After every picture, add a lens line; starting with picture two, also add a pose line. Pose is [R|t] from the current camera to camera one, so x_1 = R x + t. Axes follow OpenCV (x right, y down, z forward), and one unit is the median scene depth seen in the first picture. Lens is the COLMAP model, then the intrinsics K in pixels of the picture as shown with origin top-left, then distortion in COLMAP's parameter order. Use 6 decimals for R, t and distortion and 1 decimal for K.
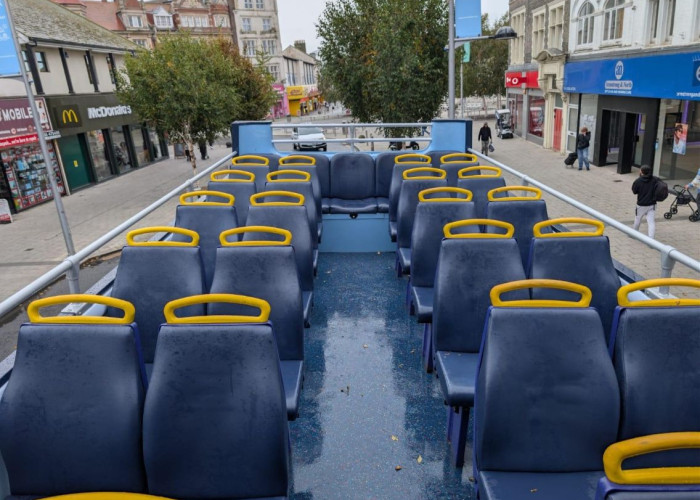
lens RADIAL K [[494.6, 0, 350.0], [0, 494.6, 250.0], [0, 0, 1]] dist [0.012128, -0.001470]
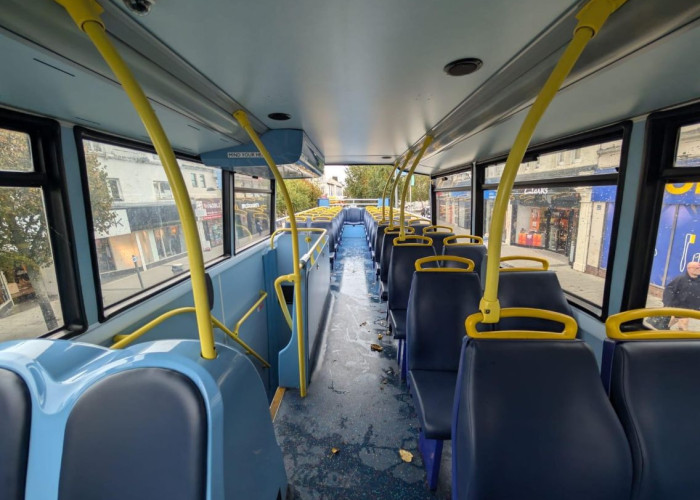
lens RADIAL K [[258.3, 0, 348.4], [0, 258.3, 257.8], [0, 0, 1]] dist [-0.001271, 0.000066]
pose [[0.999057, 0.015251, -0.040656, 0.011387], [-0.018900, 0.995678, -0.090924, 0.069683], [0.039094, 0.091607, 0.995028, -0.162743]]
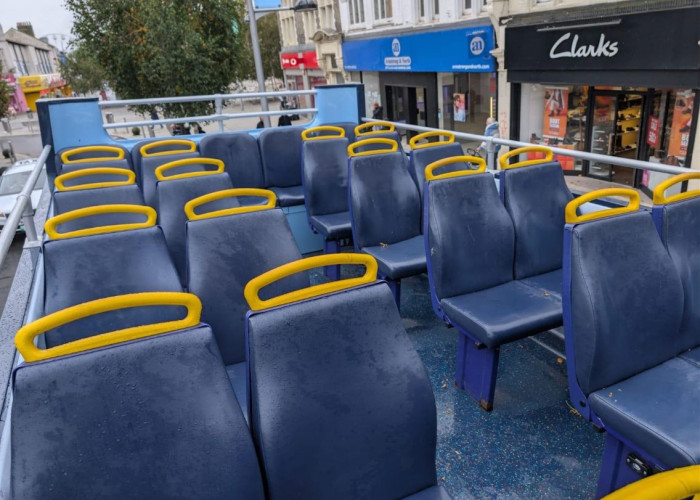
lens RADIAL K [[494.6, 0, 350.0], [0, 494.6, 250.0], [0, 0, 1]] dist [0.012128, -0.001470]
pose [[0.902458, -0.169169, 0.396171, -0.033555], [0.159147, 0.985532, 0.058302, -0.007432], [-0.400303, 0.010434, 0.916324, 0.050189]]
